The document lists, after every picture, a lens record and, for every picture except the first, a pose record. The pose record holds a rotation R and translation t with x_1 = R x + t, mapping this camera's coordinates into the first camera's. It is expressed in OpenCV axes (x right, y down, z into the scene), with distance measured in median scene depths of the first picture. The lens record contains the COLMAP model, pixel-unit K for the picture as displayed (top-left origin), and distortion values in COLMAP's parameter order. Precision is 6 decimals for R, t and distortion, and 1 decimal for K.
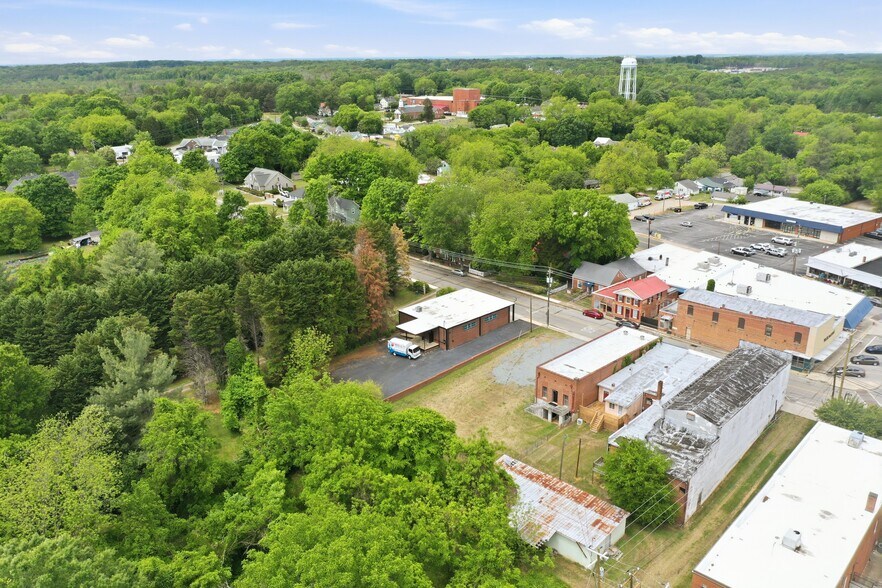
lens RADIAL K [[687.4, 0, 441.2], [0, 687.4, 297.9], [0, 0, 1]] dist [-0.008272, -0.009322]
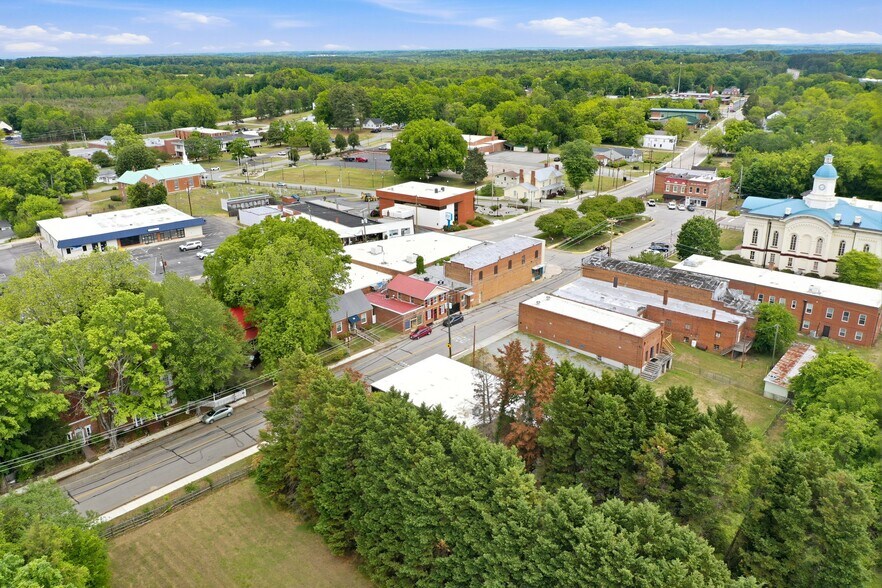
lens RADIAL K [[687.4, 0, 438.3], [0, 687.4, 289.5], [0, 0, 1]] dist [-0.008272, -0.009322]
pose [[-0.058053, -0.321165, 0.945242, -0.533683], [0.346897, 0.881349, 0.320761, -0.270284], [-0.936105, 0.346522, 0.060246, 0.826067]]
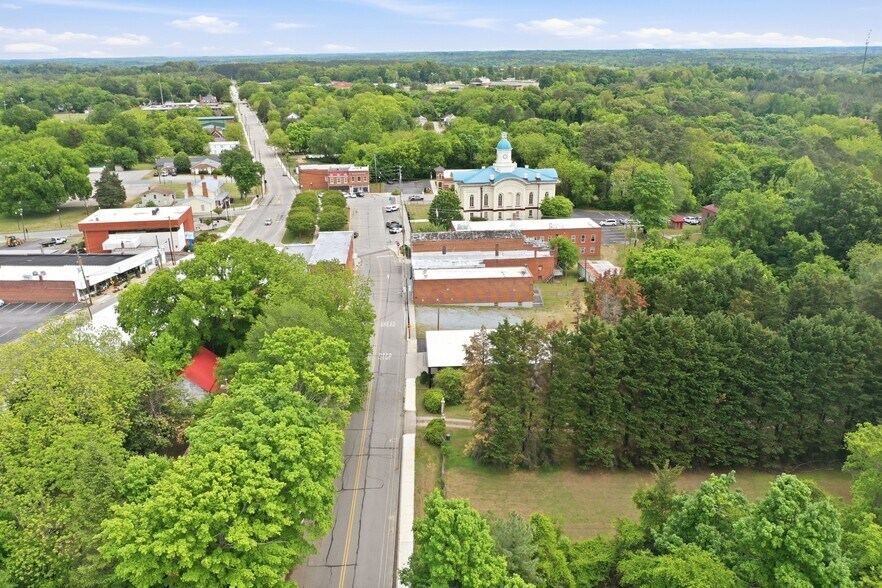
lens RADIAL K [[687.4, 0, 437.2], [0, 687.4, 302.1], [0, 0, 1]] dist [-0.008272, -0.009322]
pose [[-0.754612, -0.205506, 0.623160, -0.364420], [0.239680, 0.797741, 0.553319, -0.428200], [-0.610831, 0.566900, -0.552730, 1.281944]]
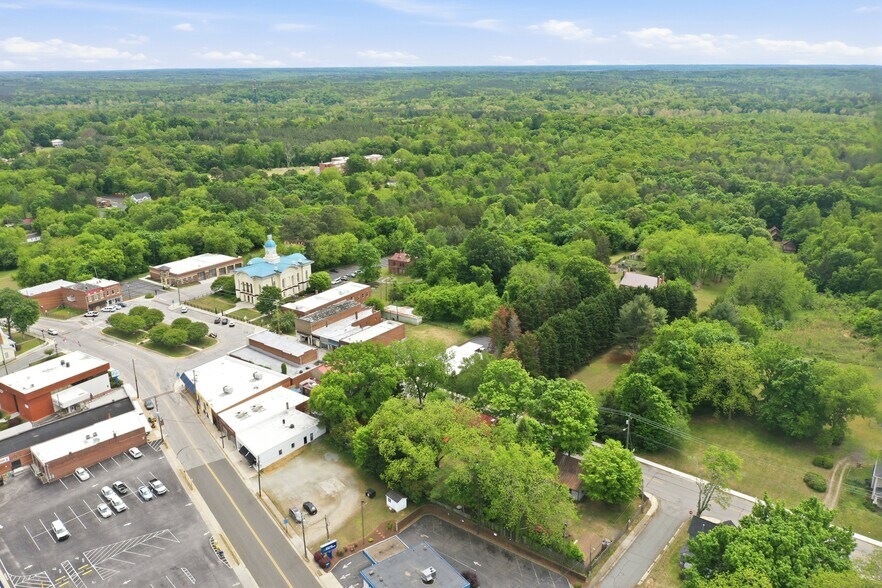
lens RADIAL K [[687.4, 0, 445.7], [0, 687.4, 293.3], [0, 0, 1]] dist [-0.008272, -0.009322]
pose [[-0.987070, 0.067664, -0.145309, 0.237357], [-0.035619, 0.791280, 0.610416, -0.929121], [0.156283, 0.607698, -0.778639, 1.868268]]
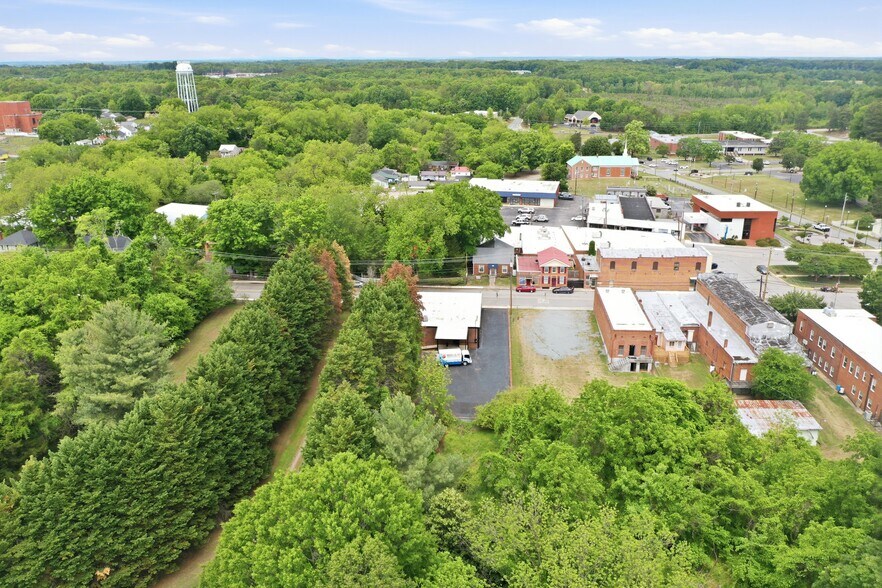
lens RADIAL K [[687.4, 0, 443.7], [0, 687.4, 310.2], [0, 0, 1]] dist [-0.008272, -0.009322]
pose [[0.746047, -0.225135, 0.626681, -0.530737], [0.220482, 0.971544, 0.086549, -0.062834], [-0.628333, 0.073602, 0.774455, 0.204042]]
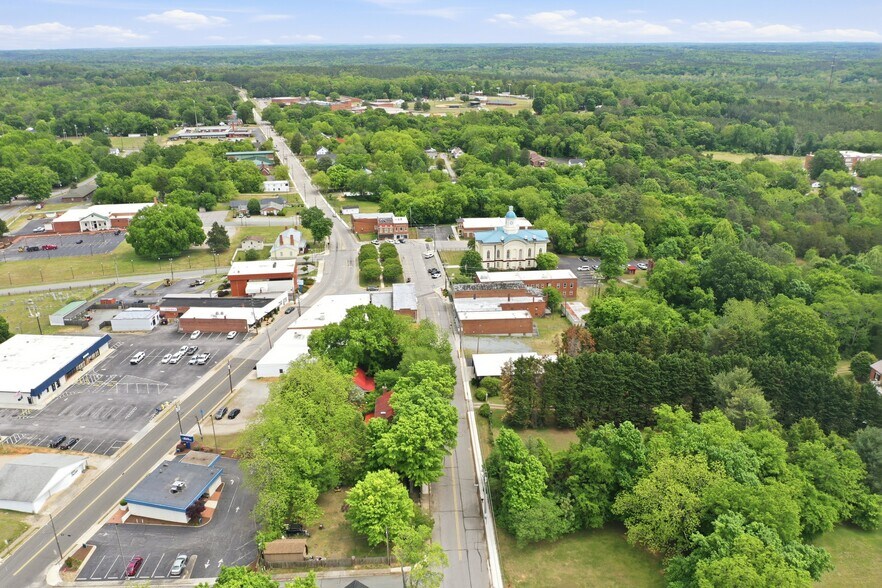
lens RADIAL K [[687.4, 0, 440.6], [0, 687.4, 297.0], [0, 0, 1]] dist [-0.008272, -0.009322]
pose [[-0.764486, -0.210304, 0.609371, -0.623120], [0.227114, 0.796812, 0.559920, -0.824924], [-0.603307, 0.566448, -0.561389, 1.602156]]
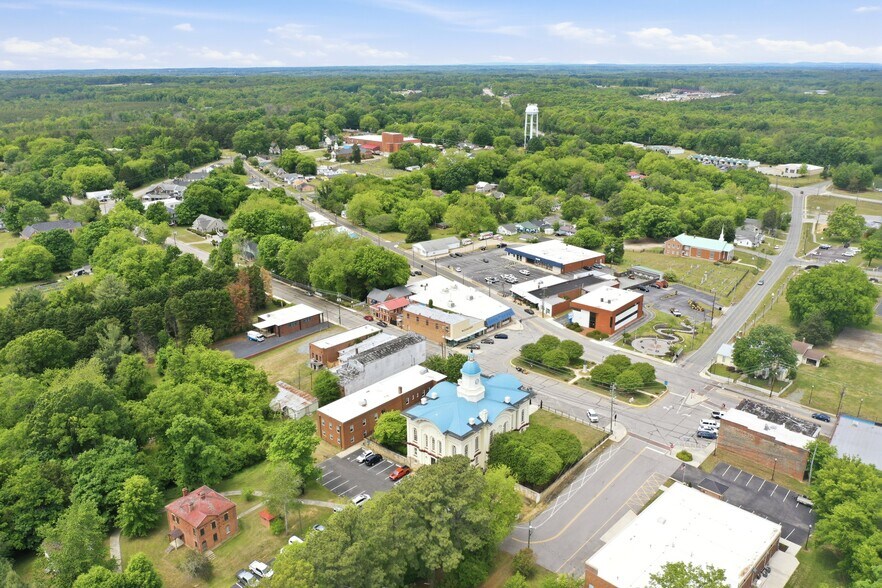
lens RADIAL K [[687.4, 0, 442.0], [0, 687.4, 289.8], [0, 0, 1]] dist [-0.008272, -0.009322]
pose [[0.999587, -0.000592, 0.028725, 0.330001], [0.001233, 0.999751, -0.022276, -0.009878], [-0.028704, 0.022302, 0.999339, -0.746035]]
